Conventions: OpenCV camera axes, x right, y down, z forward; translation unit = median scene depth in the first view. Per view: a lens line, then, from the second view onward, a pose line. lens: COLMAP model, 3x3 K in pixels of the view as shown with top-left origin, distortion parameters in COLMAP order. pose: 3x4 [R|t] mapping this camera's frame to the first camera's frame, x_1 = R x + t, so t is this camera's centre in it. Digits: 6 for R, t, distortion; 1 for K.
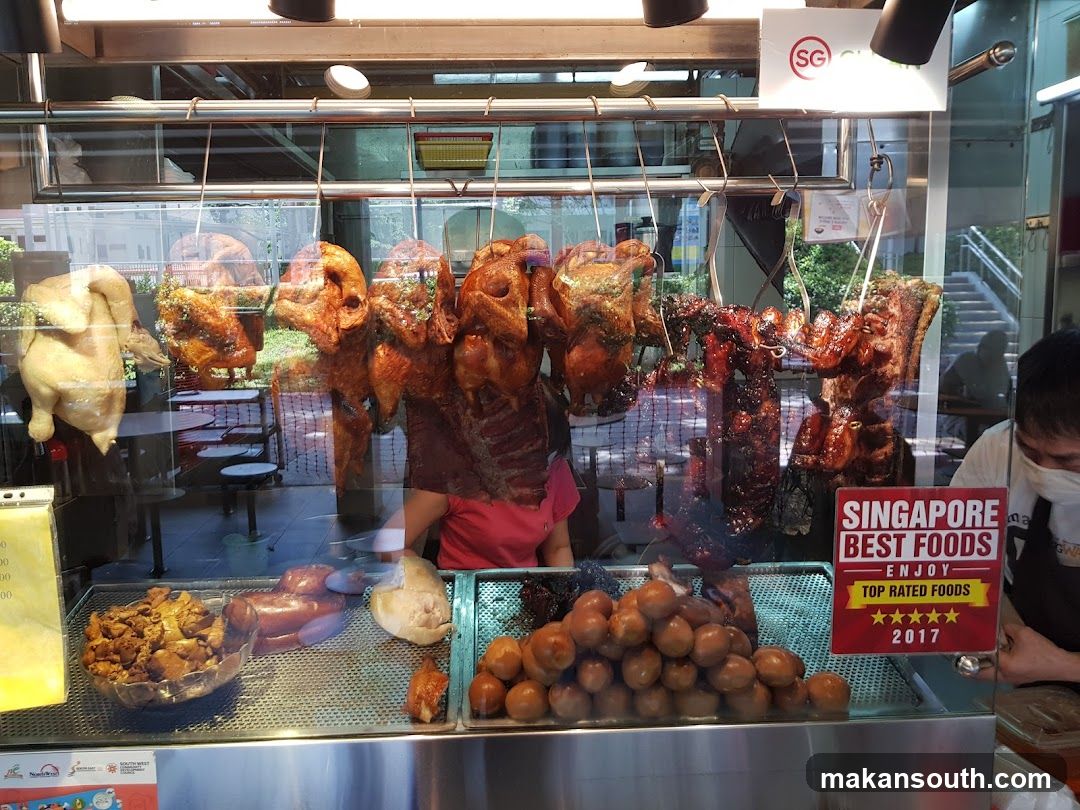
lens RADIAL K [[803.2, 0, 540.0], [0, 803.2, 405.0], [0, 0, 1]] dist [-0.008469, -0.004777]
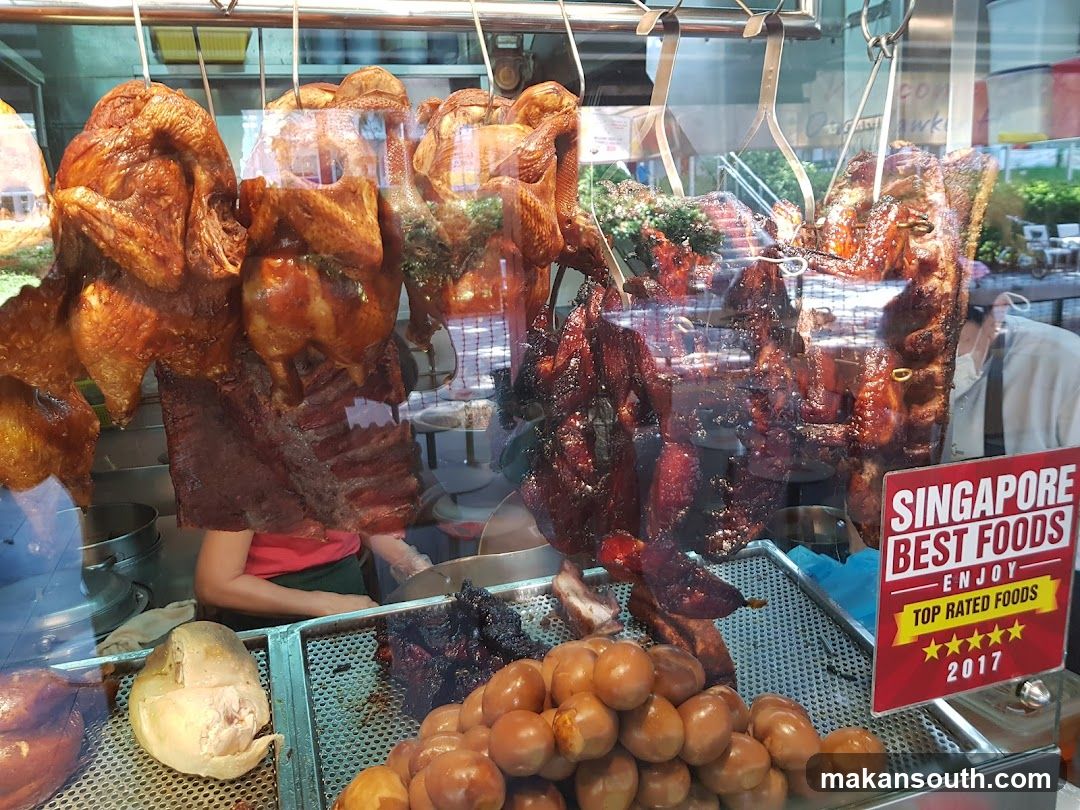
lens RADIAL K [[816.5, 0, 541.0], [0, 816.5, 393.0], [0, 0, 1]] dist [0.005796, -0.027820]
pose [[0.964086, -0.079623, 0.253375, -0.059964], [0.061581, 0.995021, 0.078370, -0.029752], [-0.258354, -0.059952, 0.964188, 0.427884]]
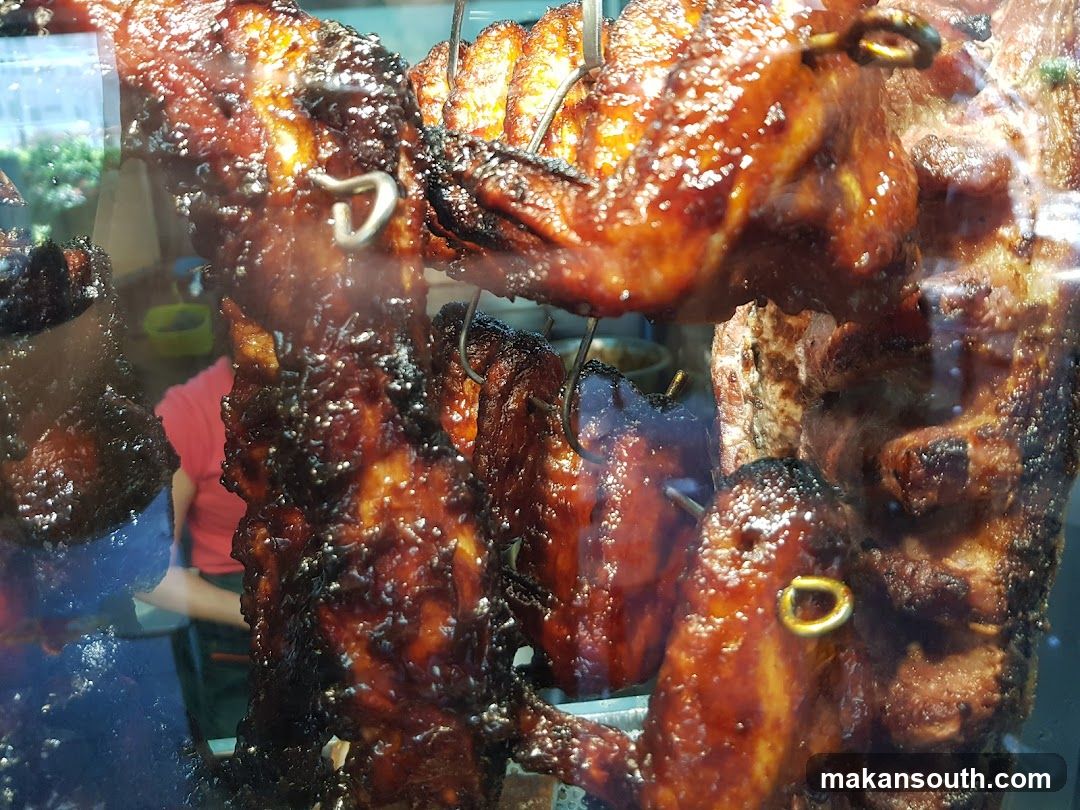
lens RADIAL K [[816.5, 0, 541.0], [0, 816.5, 393.0], [0, 0, 1]] dist [0.005796, -0.027820]
pose [[0.998096, -0.051258, 0.034295, 0.324563], [0.045658, 0.987958, 0.147829, -0.051487], [-0.041460, -0.145982, 0.988418, 0.818940]]
